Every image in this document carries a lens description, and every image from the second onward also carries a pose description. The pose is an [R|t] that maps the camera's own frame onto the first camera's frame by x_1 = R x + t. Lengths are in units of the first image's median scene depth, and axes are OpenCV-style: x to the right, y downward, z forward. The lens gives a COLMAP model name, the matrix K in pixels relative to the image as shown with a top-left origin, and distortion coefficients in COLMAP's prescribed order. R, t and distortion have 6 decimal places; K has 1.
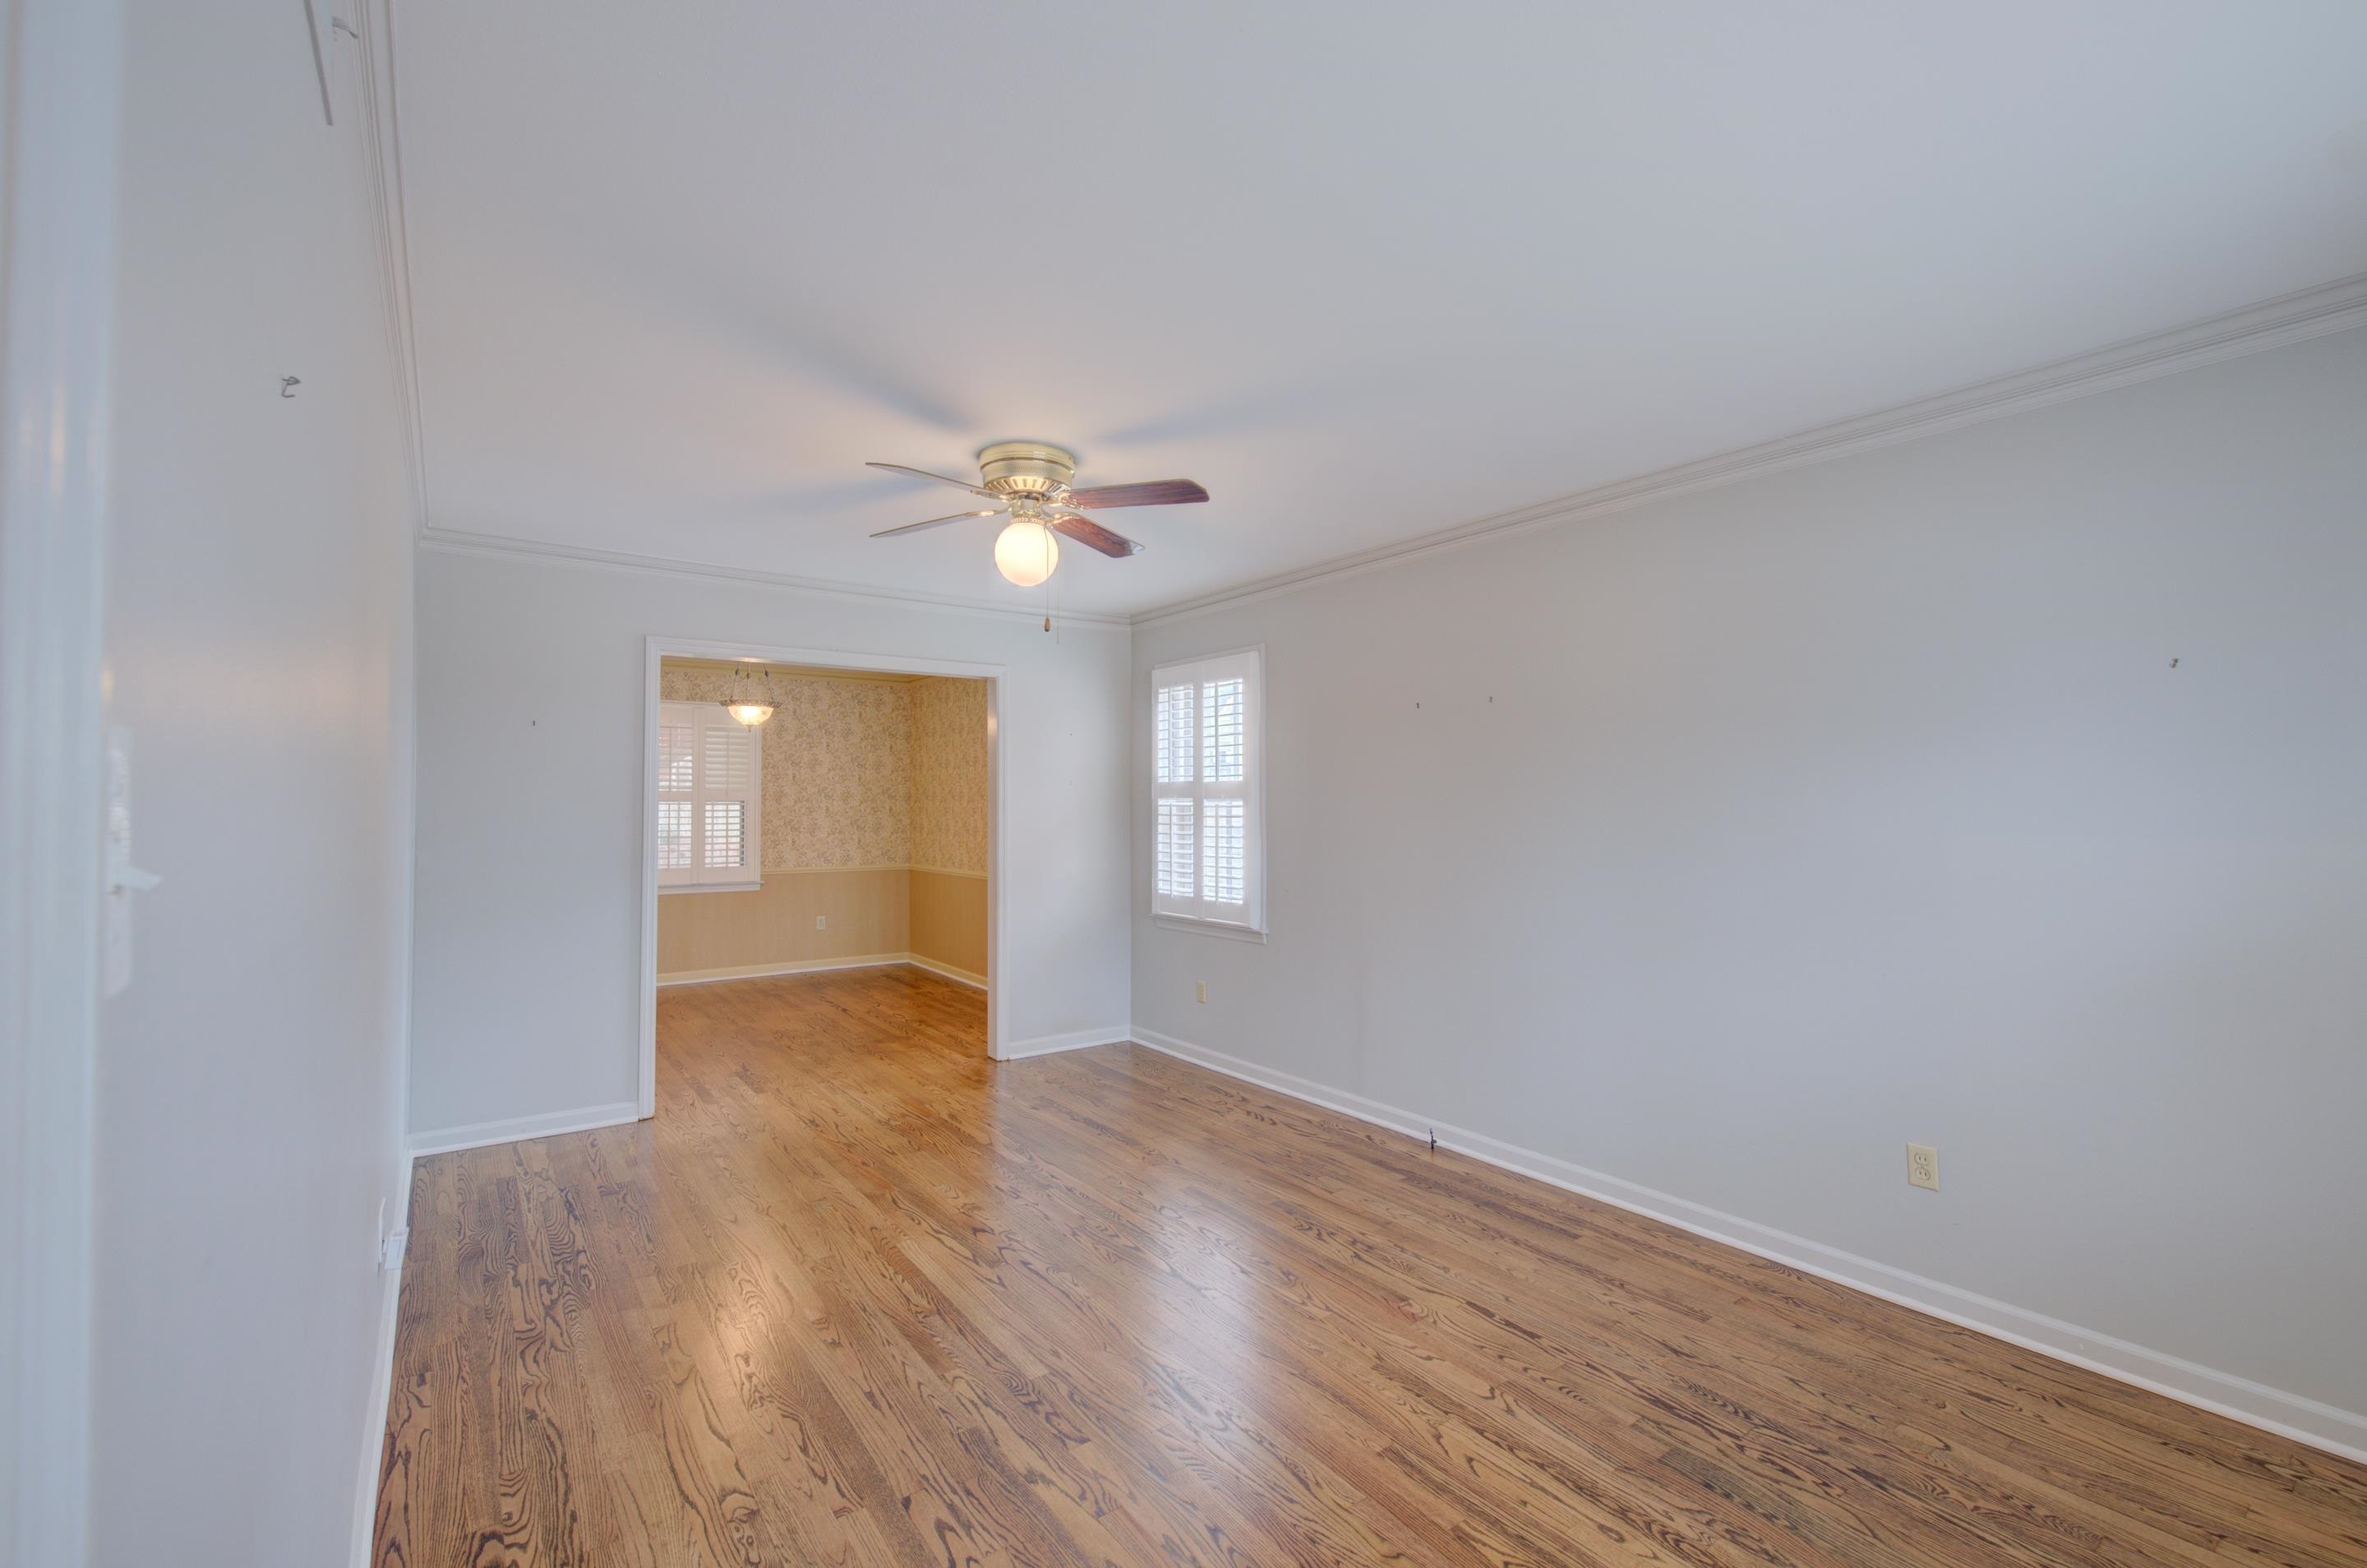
lens RADIAL K [[990.8, 0, 1172.6], [0, 990.8, 782.8], [0, 0, 1]] dist [0.028459, -0.005046]
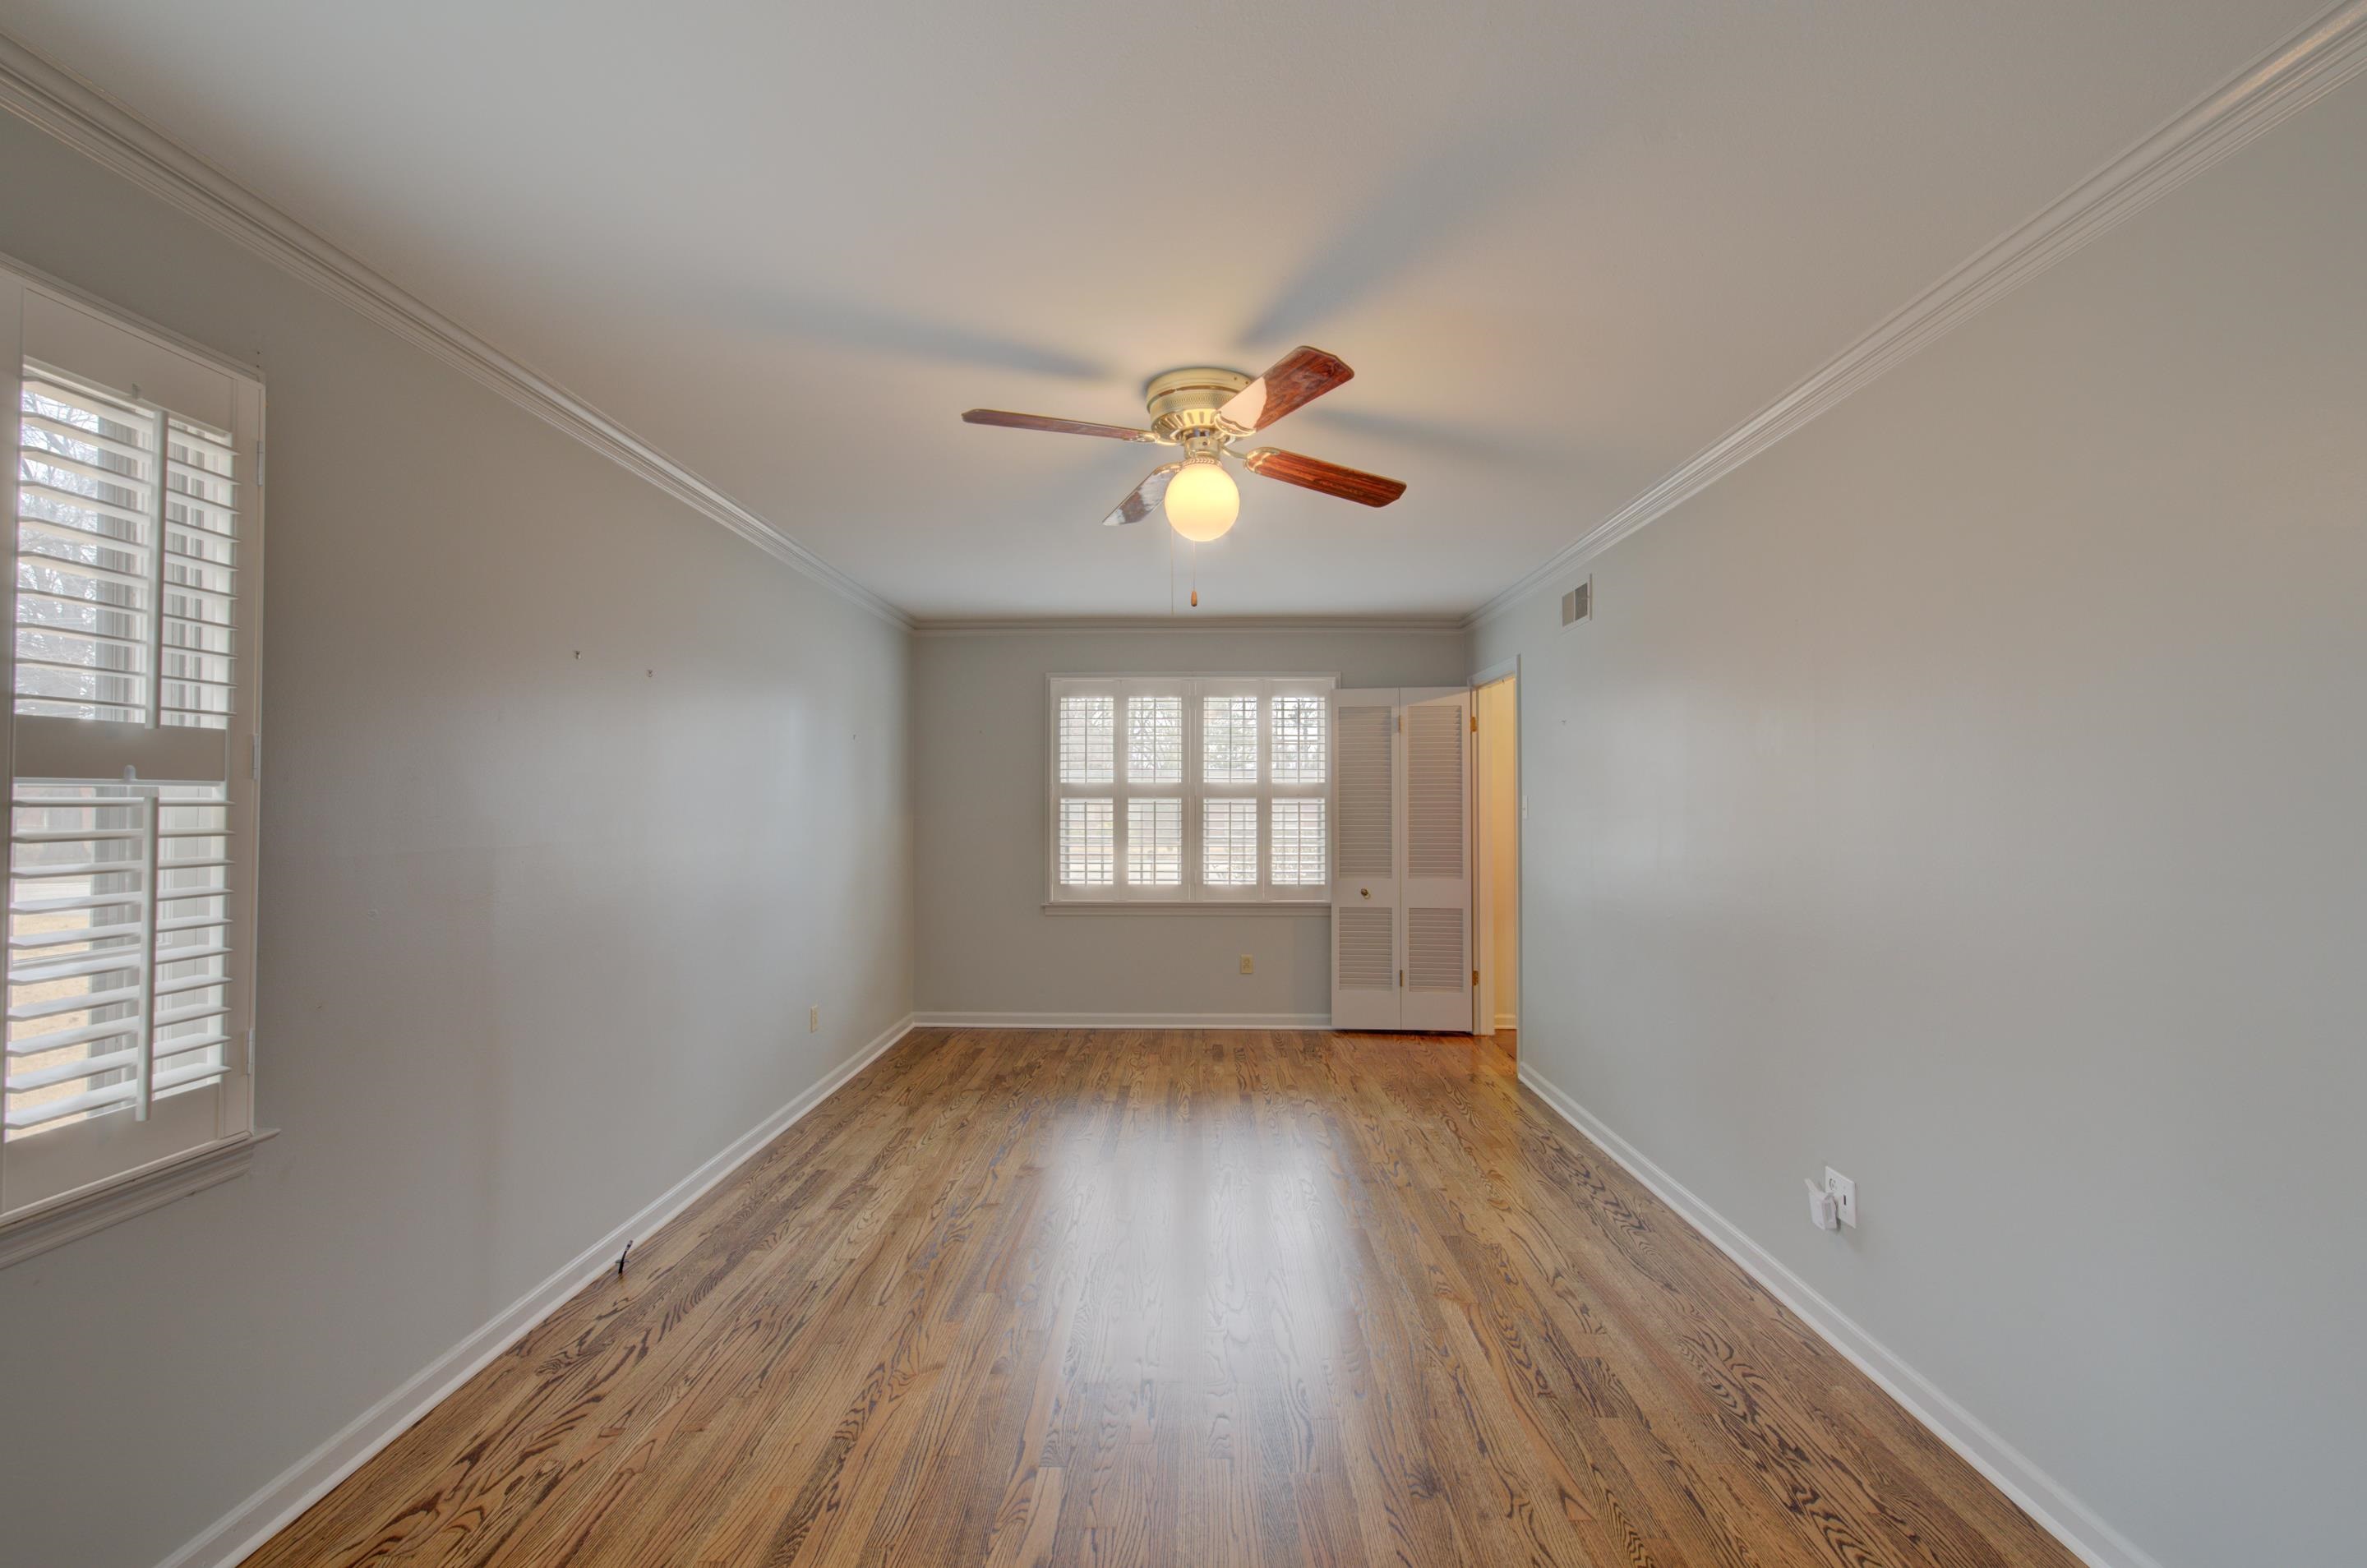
lens RADIAL K [[990.8, 0, 1172.6], [0, 990.8, 782.8], [0, 0, 1]] dist [0.028459, -0.005046]
pose [[-0.791242, 0.013747, 0.611348, -0.633880], [-0.015473, 0.998977, -0.042488, 0.040175], [-0.611307, -0.043078, -0.790220, 1.657346]]
